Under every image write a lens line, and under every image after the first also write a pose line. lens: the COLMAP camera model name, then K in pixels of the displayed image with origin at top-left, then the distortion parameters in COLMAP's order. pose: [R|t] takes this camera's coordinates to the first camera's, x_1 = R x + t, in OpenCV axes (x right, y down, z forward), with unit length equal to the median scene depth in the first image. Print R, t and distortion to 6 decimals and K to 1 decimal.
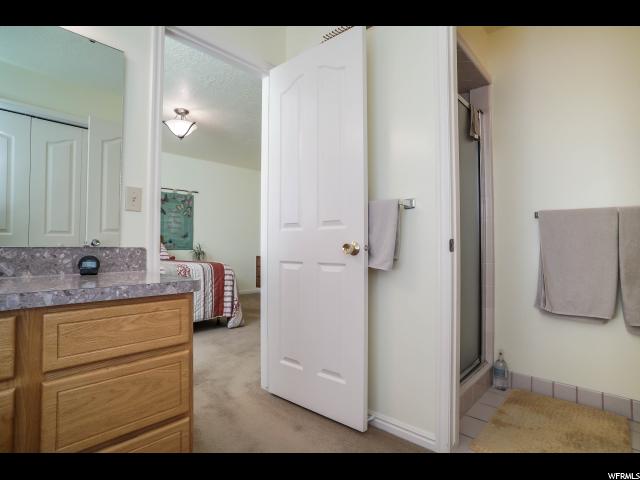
lens RADIAL K [[331.0, 0, 318.9], [0, 331.0, 242.3], [0, 0, 1]] dist [-0.000444, 0.000951]
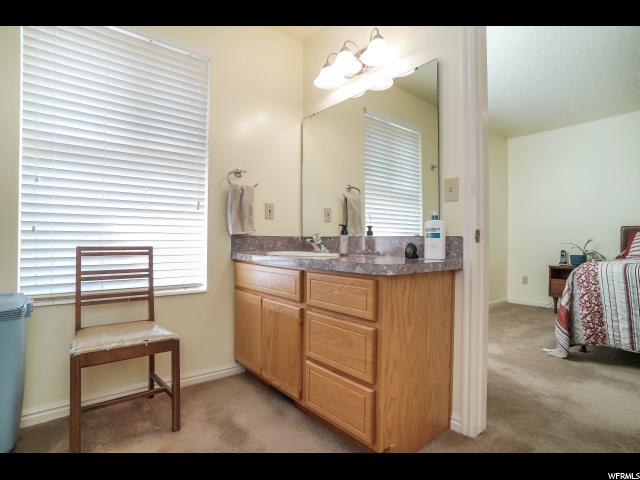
lens RADIAL K [[331.0, 0, 318.2], [0, 331.0, 240.8], [0, 0, 1]] dist [-0.000444, 0.000951]
pose [[-0.139413, -0.014783, -0.990124, 0.479433], [0.010030, 0.999816, -0.016340, 0.039215], [0.990183, -0.012209, -0.139240, 0.669026]]
